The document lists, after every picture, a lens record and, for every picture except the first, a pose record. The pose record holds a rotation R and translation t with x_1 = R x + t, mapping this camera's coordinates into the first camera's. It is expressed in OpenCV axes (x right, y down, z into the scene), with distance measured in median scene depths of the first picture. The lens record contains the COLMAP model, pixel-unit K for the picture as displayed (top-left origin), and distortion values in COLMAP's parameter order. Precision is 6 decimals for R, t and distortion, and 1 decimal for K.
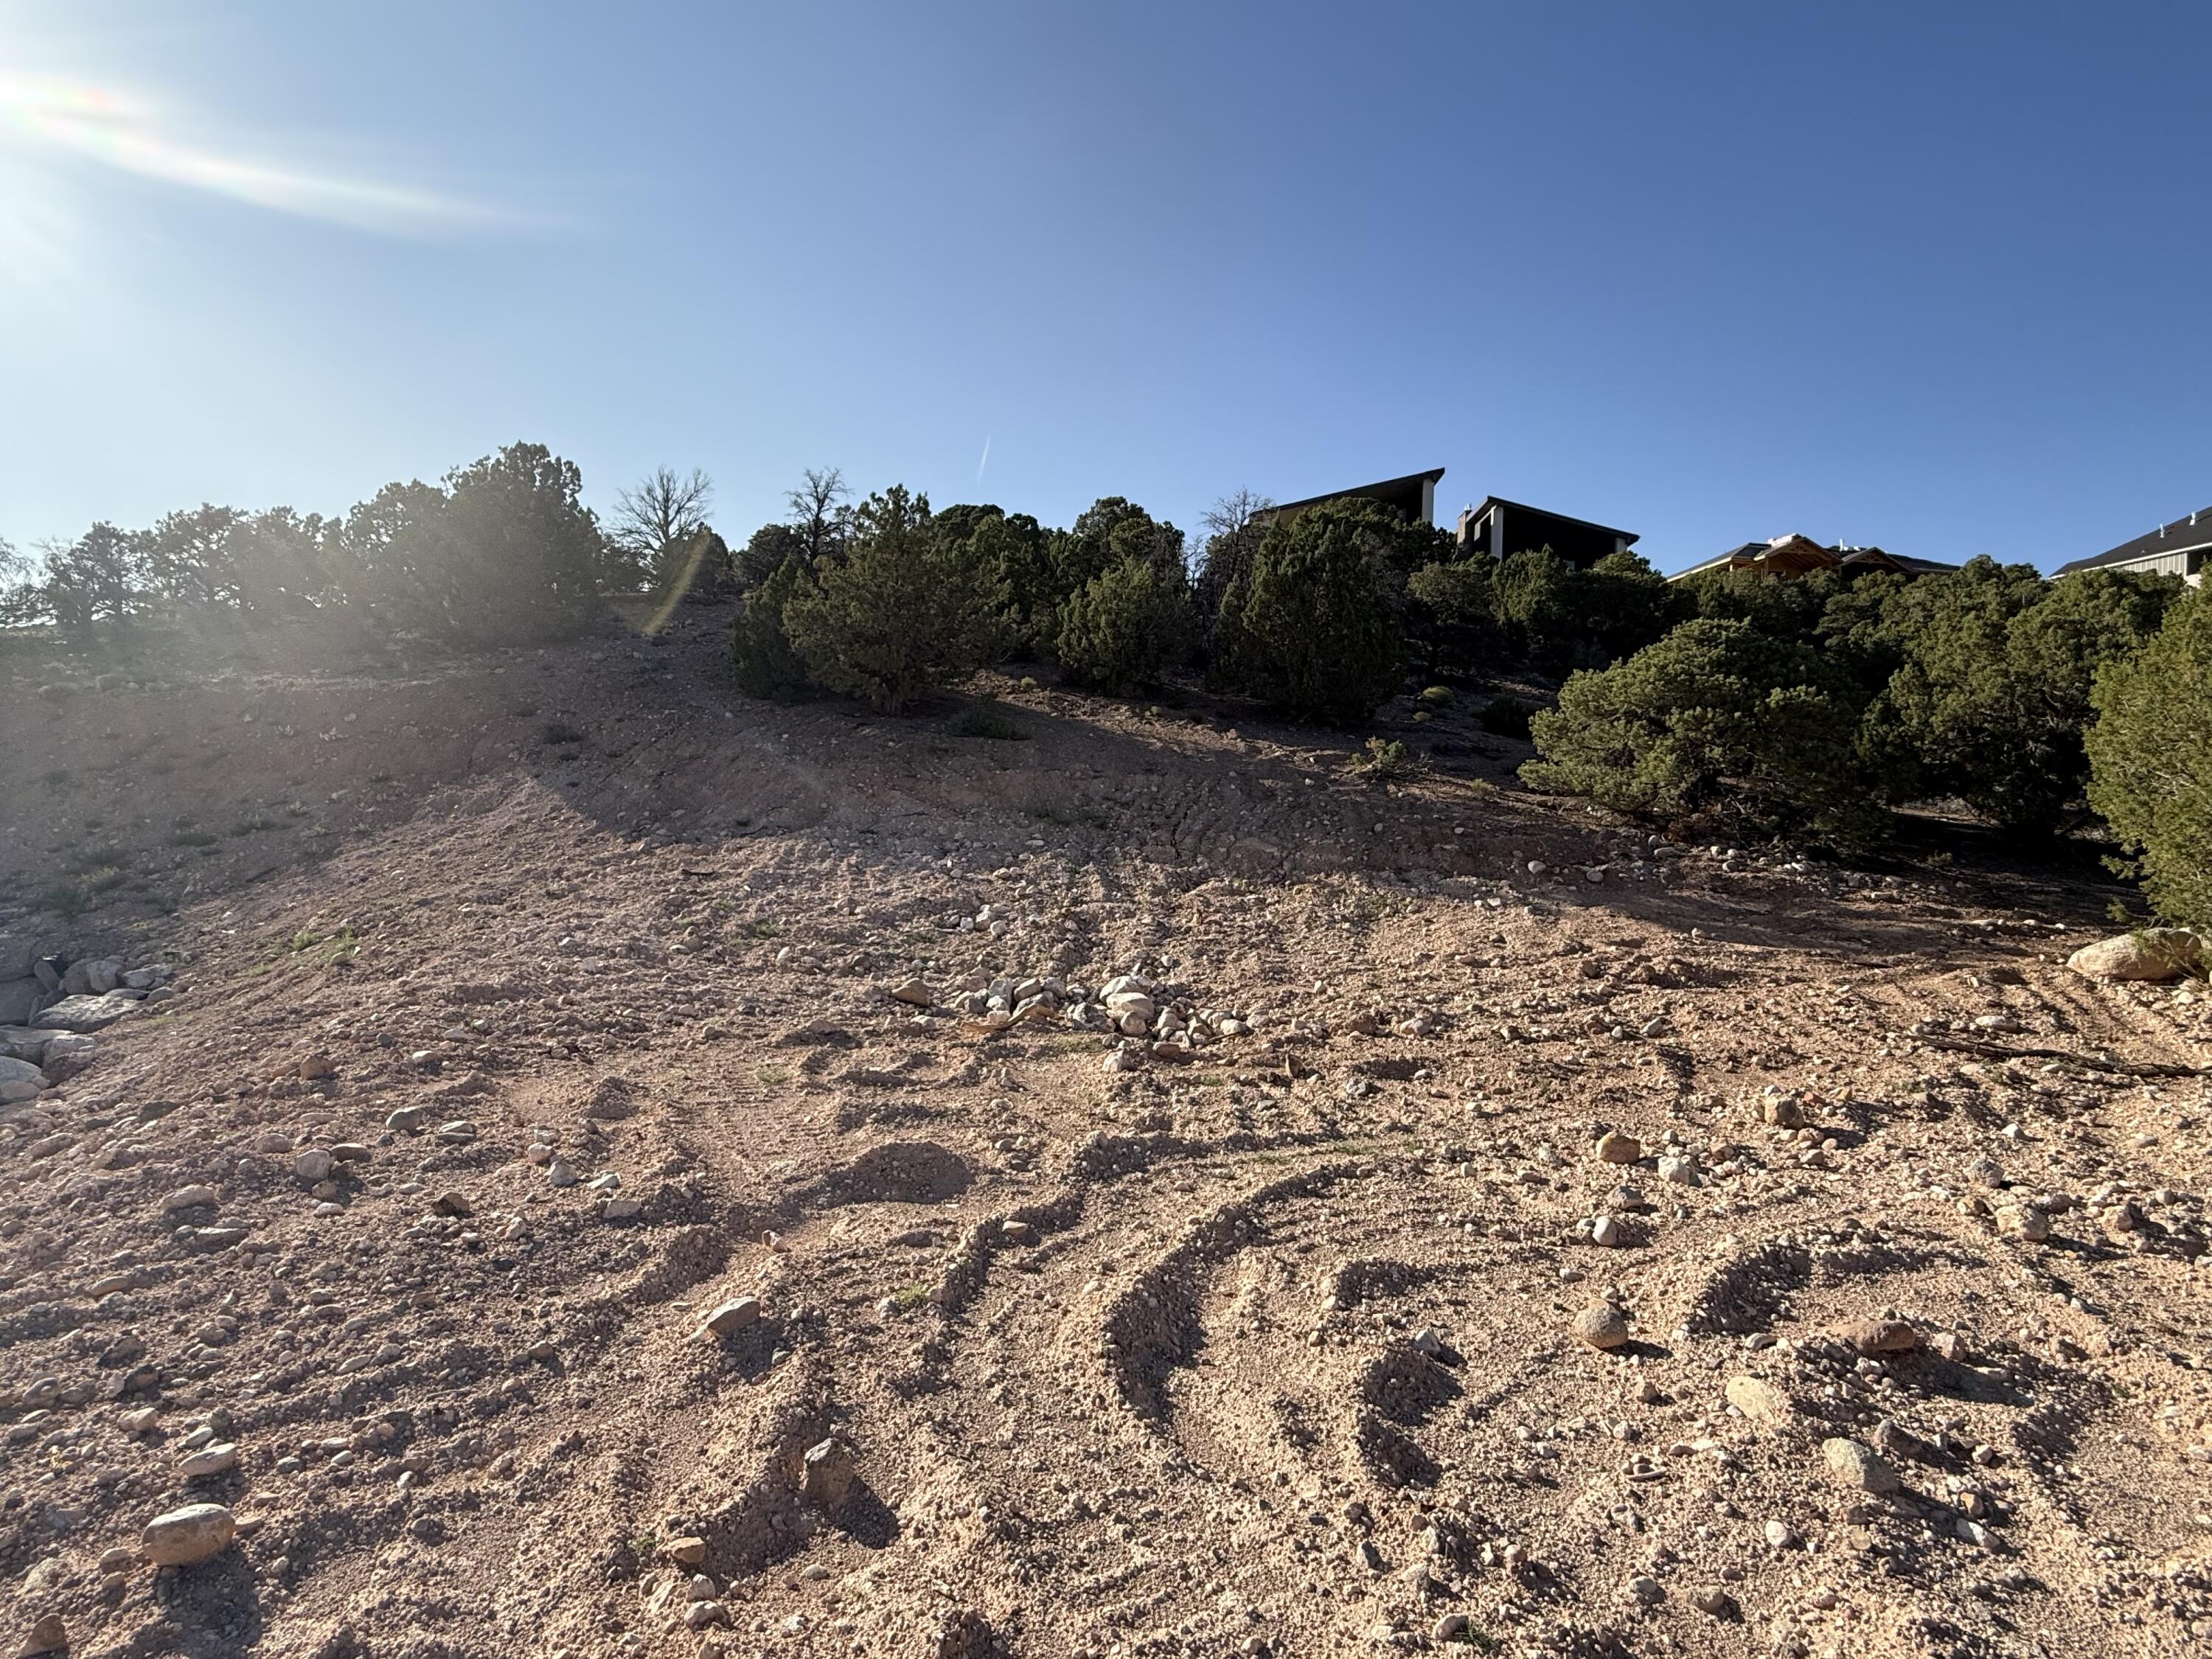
lens RADIAL K [[1103.8, 0, 1106.0], [0, 1103.8, 829.5], [0, 0, 1]] dist [-0.005091, 0.001710]
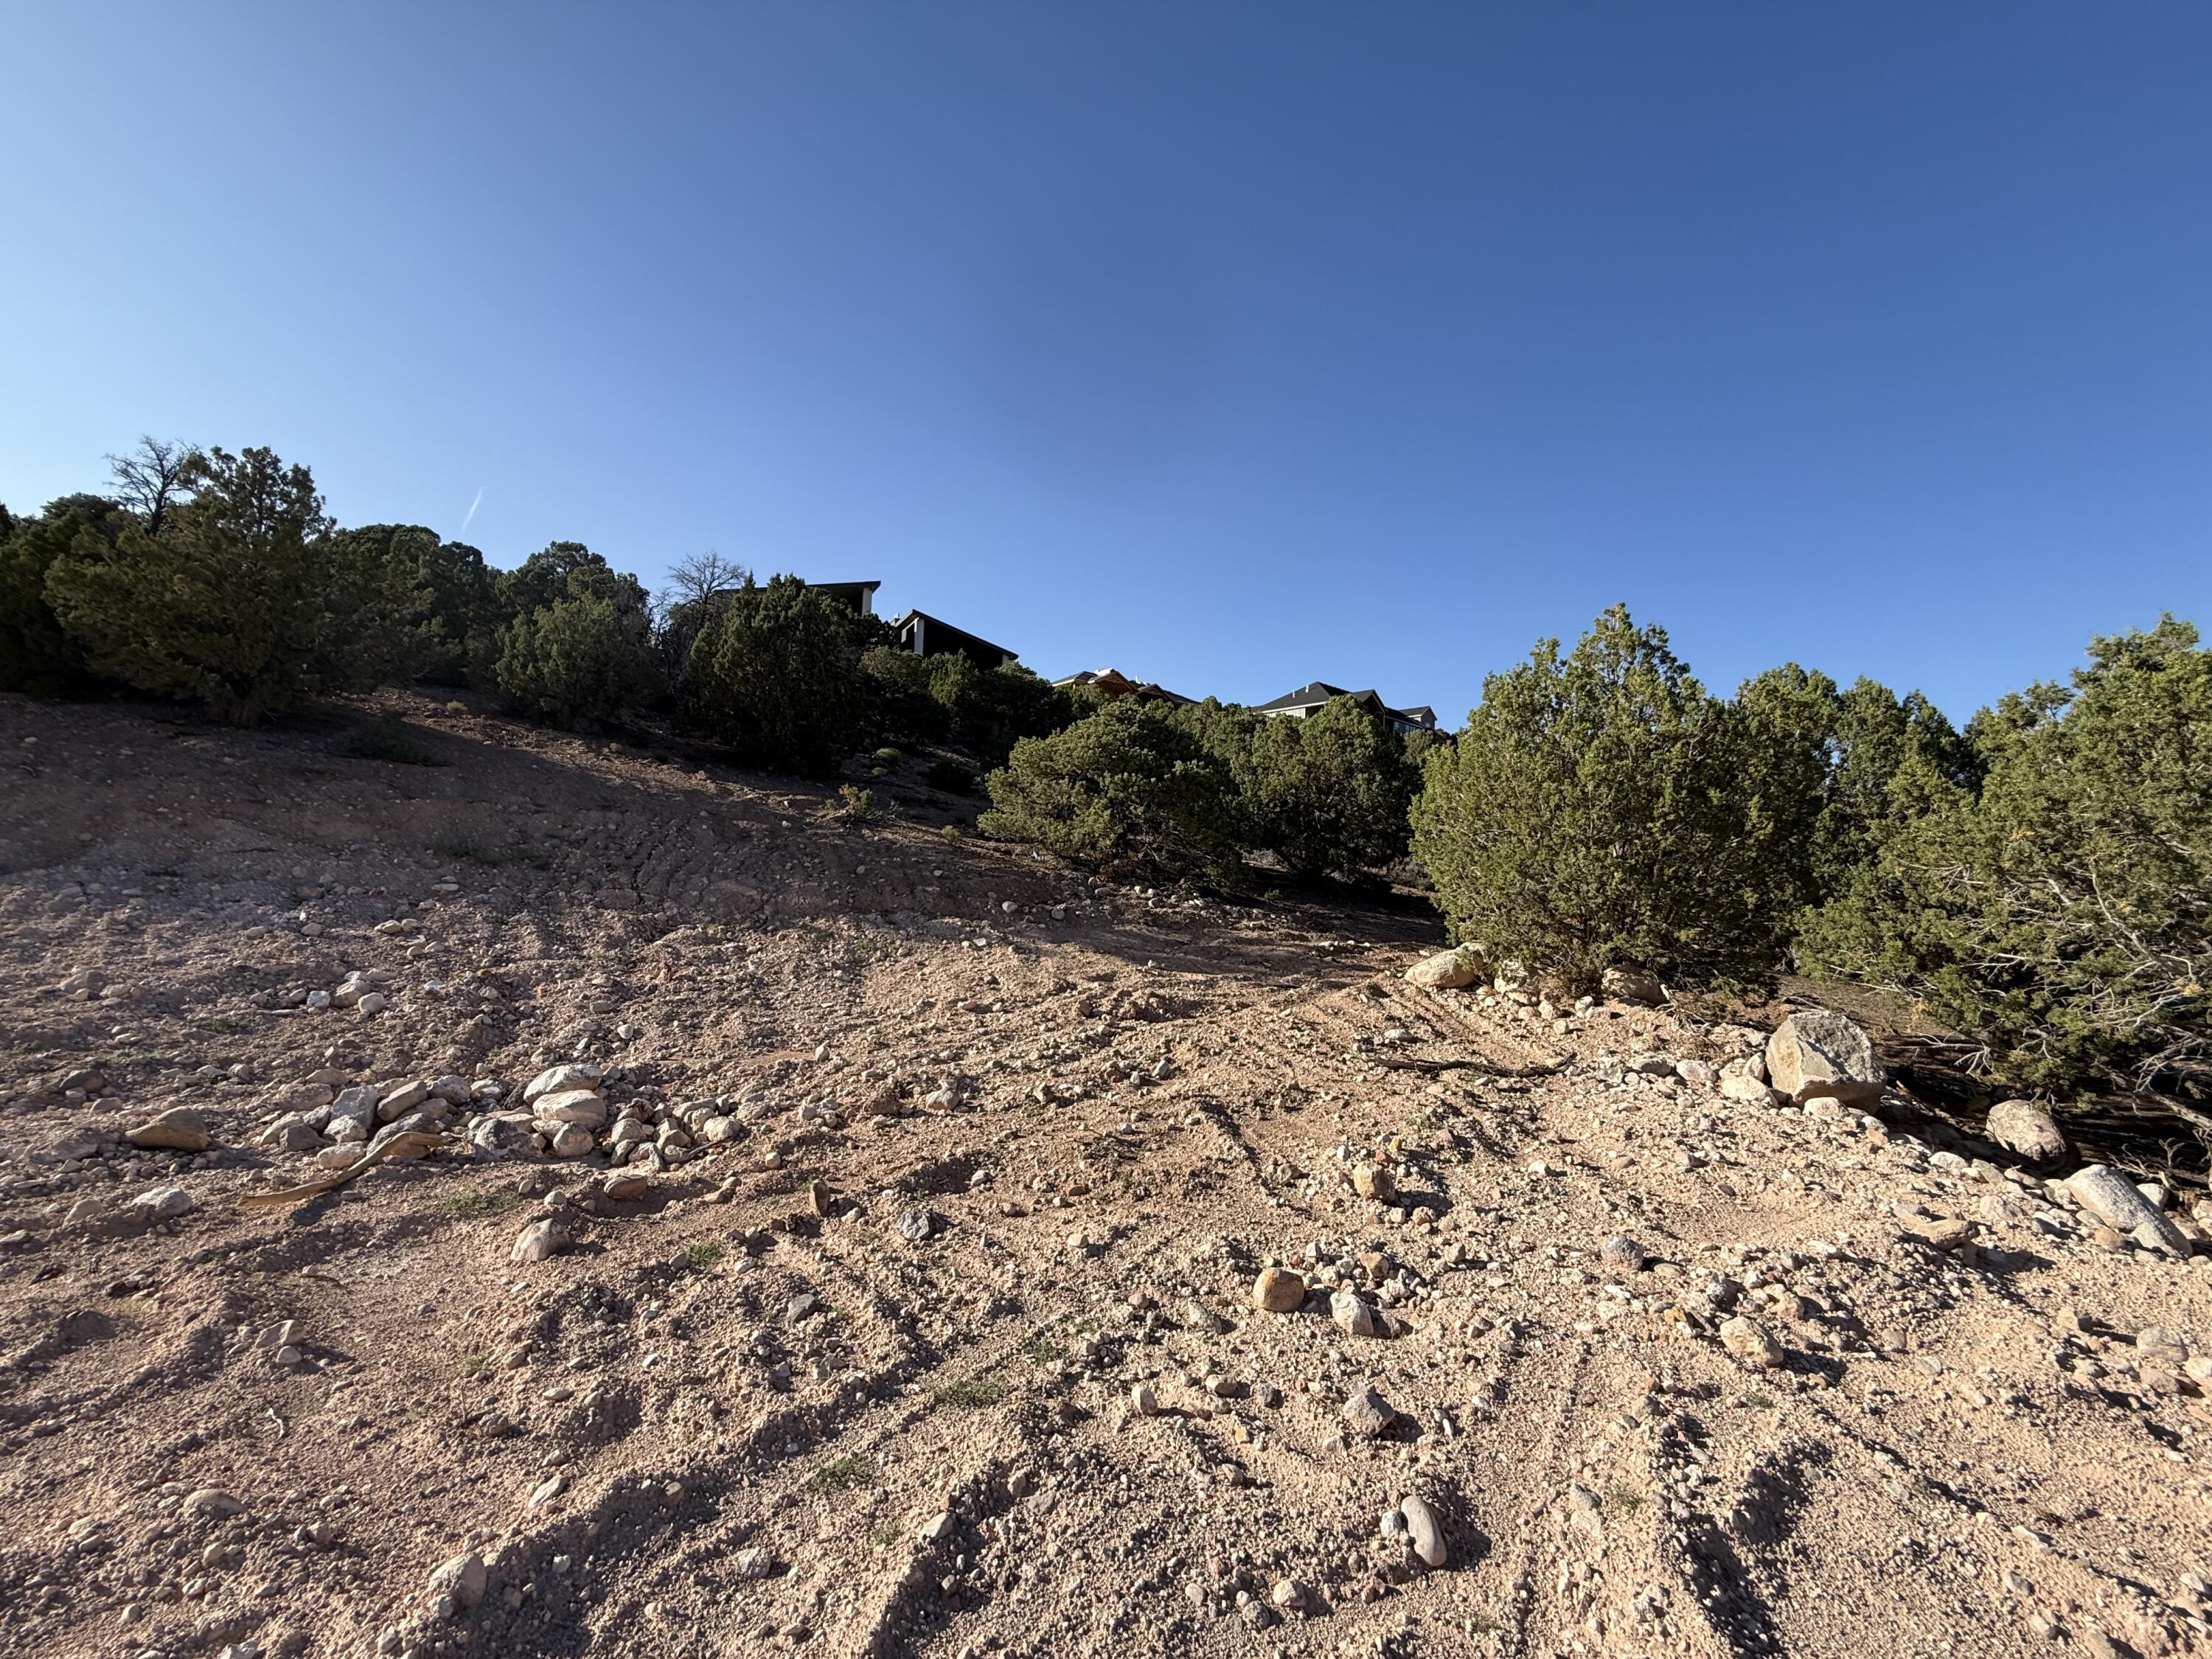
lens RADIAL K [[889.8, 0, 1106.0], [0, 889.8, 829.5], [0, 0, 1]] dist [0.000203, 0.000430]
pose [[0.850821, 0.026836, 0.524771, 0.008920], [-0.003853, 0.998987, -0.044839, -0.004932], [-0.525442, 0.036128, 0.850062, 0.271445]]
